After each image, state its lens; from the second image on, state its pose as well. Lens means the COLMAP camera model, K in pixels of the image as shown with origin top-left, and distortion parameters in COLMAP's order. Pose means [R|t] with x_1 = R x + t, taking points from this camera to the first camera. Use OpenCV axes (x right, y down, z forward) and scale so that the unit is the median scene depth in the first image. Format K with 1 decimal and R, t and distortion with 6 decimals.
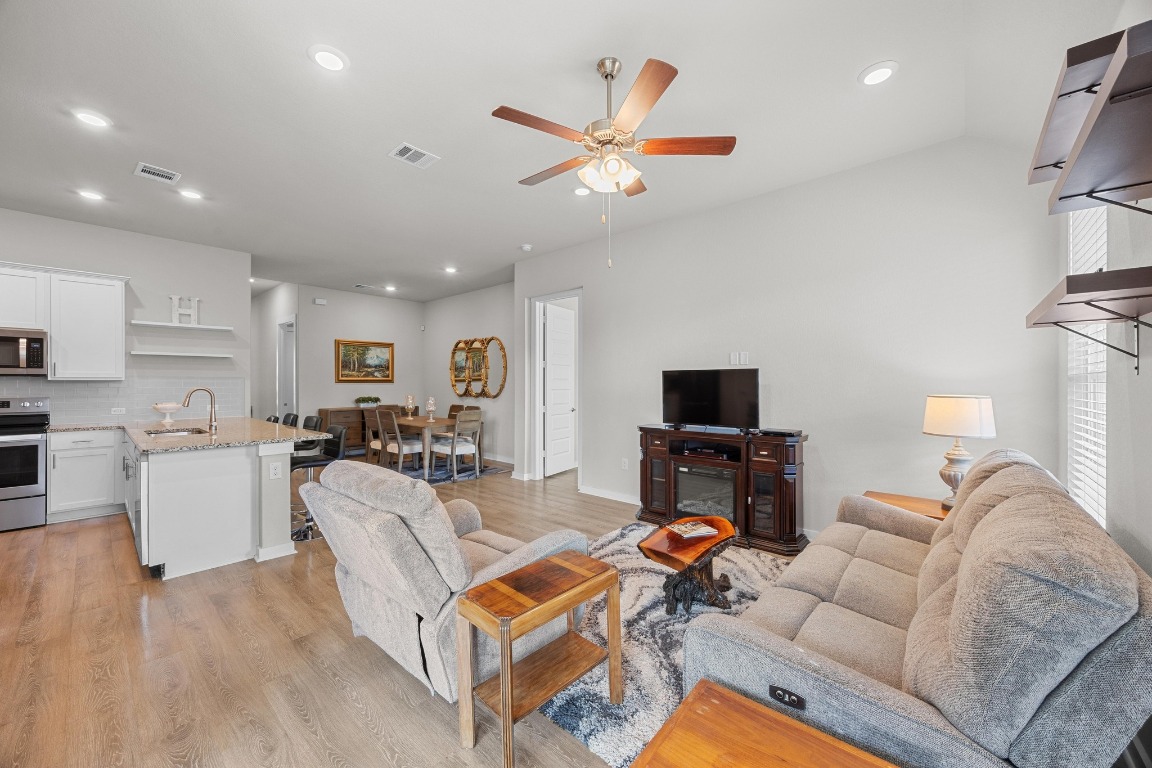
lens RADIAL K [[433.9, 0, 567.0], [0, 433.9, 383.6], [0, 0, 1]] dist [-0.005962, 0.000150]
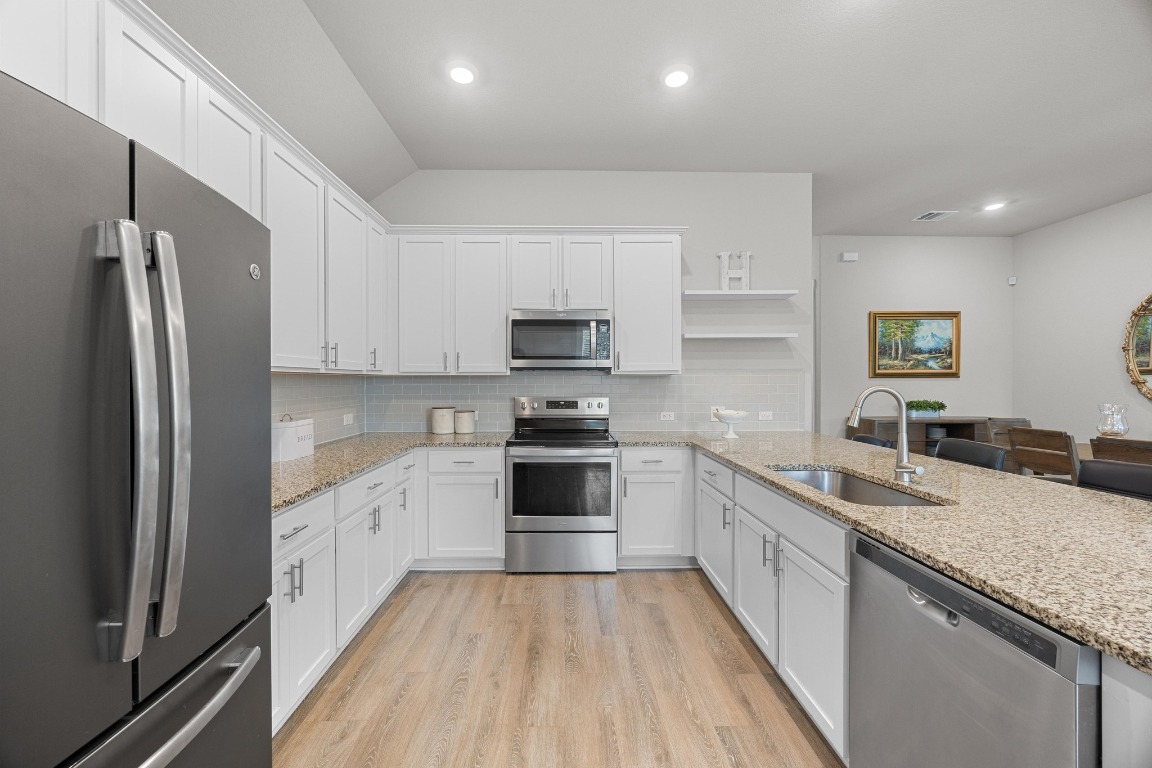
lens RADIAL K [[433.9, 0, 570.1], [0, 433.9, 385.3], [0, 0, 1]] dist [-0.005962, 0.000150]
pose [[0.687982, 0.005598, -0.725707, -0.370354], [0.002324, 0.999948, 0.009917, 0.001442], [0.725724, -0.008510, 0.687933, 0.220920]]
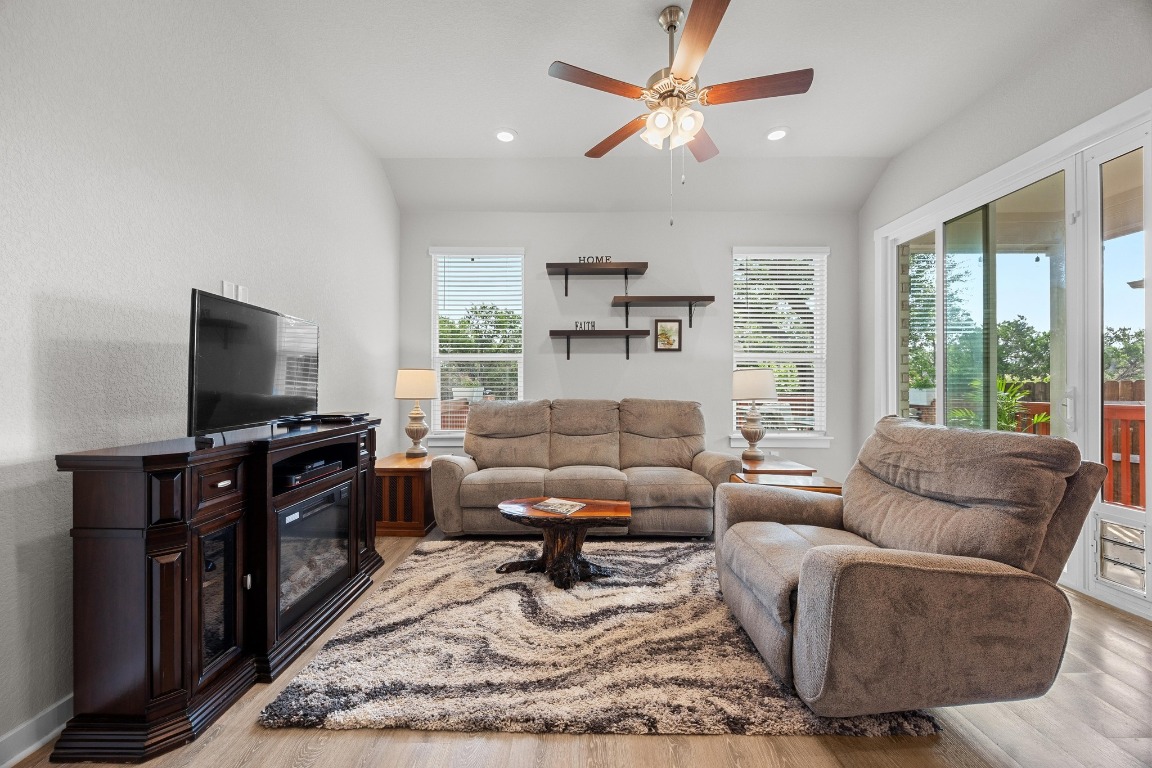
lens RADIAL K [[433.9, 0, 567.1], [0, 433.9, 381.8], [0, 0, 1]] dist [-0.005962, 0.000150]
pose [[-0.663251, 0.008129, 0.748353, -0.134910], [0.000969, 0.999949, -0.010003, 0.025465], [-0.748396, -0.005909, -0.663226, 0.515734]]
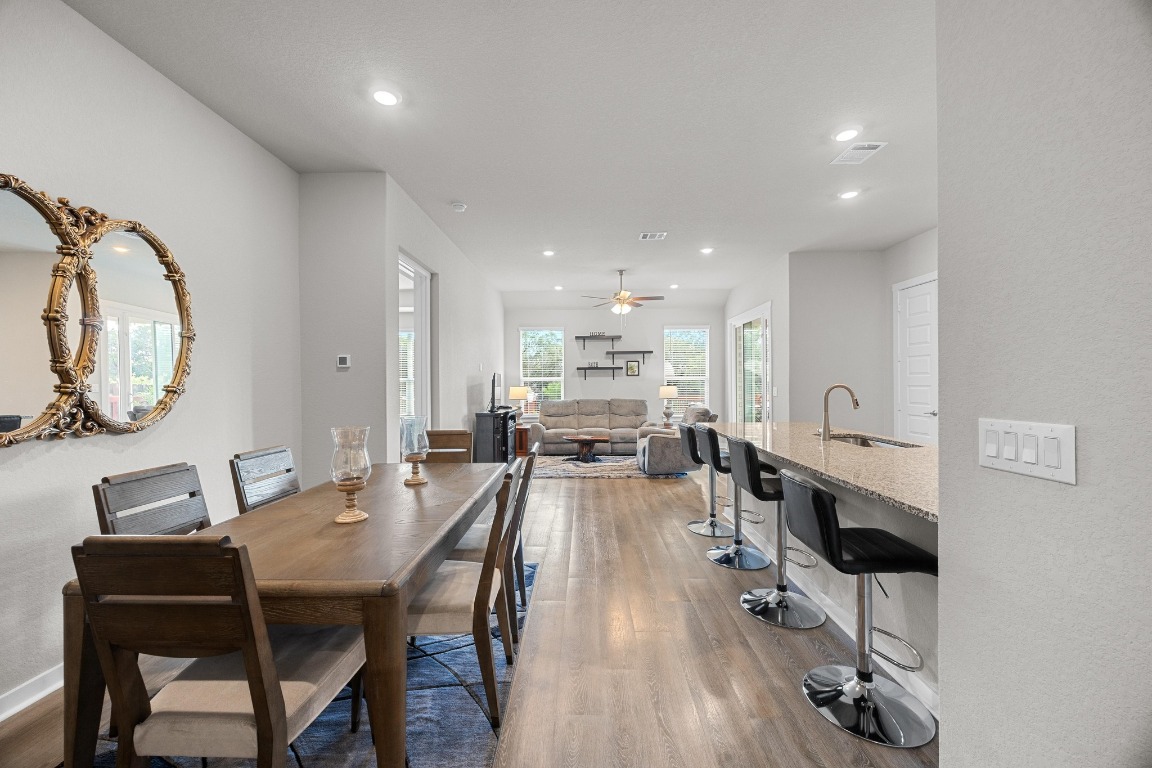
lens RADIAL K [[433.9, 0, 572.7], [0, 433.9, 385.5], [0, 0, 1]] dist [-0.005962, 0.000150]
pose [[-0.657142, 0.002511, 0.753763, -0.551700], [0.007898, 0.999962, 0.003554, 0.002896], [-0.753726, 0.008288, -0.657137, 0.914345]]
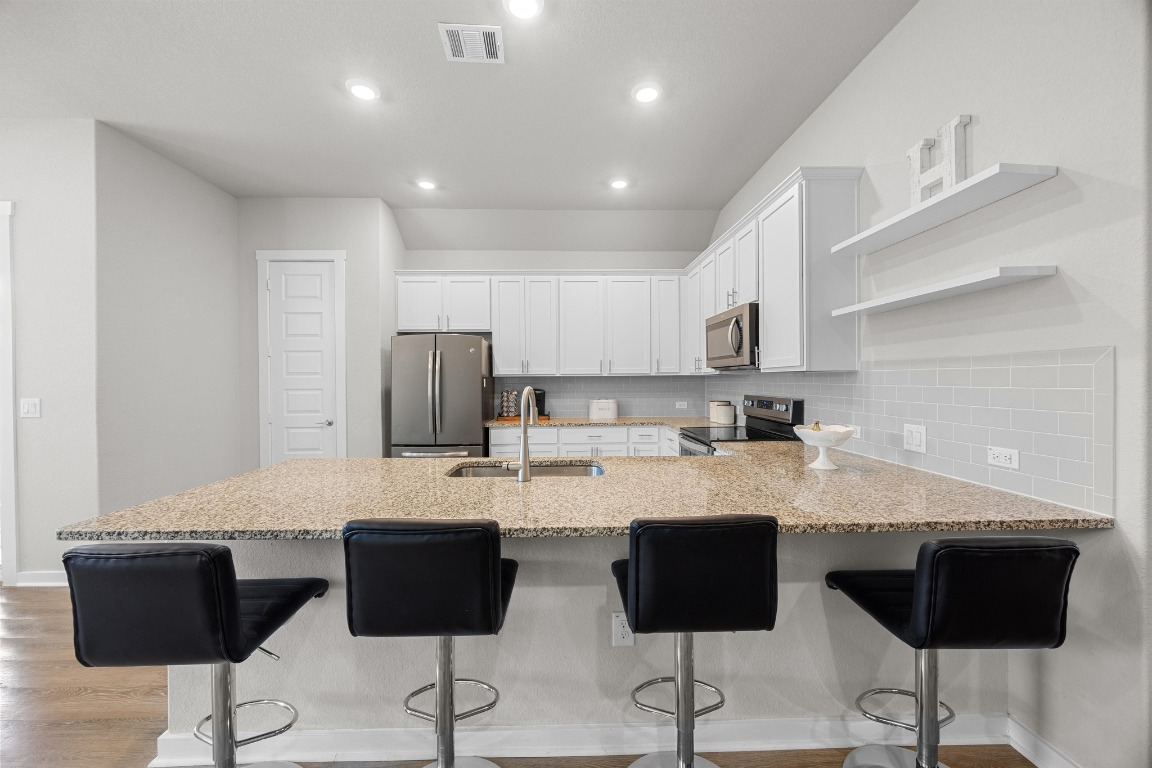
lens RADIAL K [[433.9, 0, 575.5], [0, 433.9, 385.4], [0, 0, 1]] dist [-0.005962, 0.000150]
pose [[-0.713546, 0.013228, -0.700483, -0.274404], [0.006113, 0.999901, 0.012655, 0.000656], [0.700581, 0.004748, -0.713557, 0.686545]]
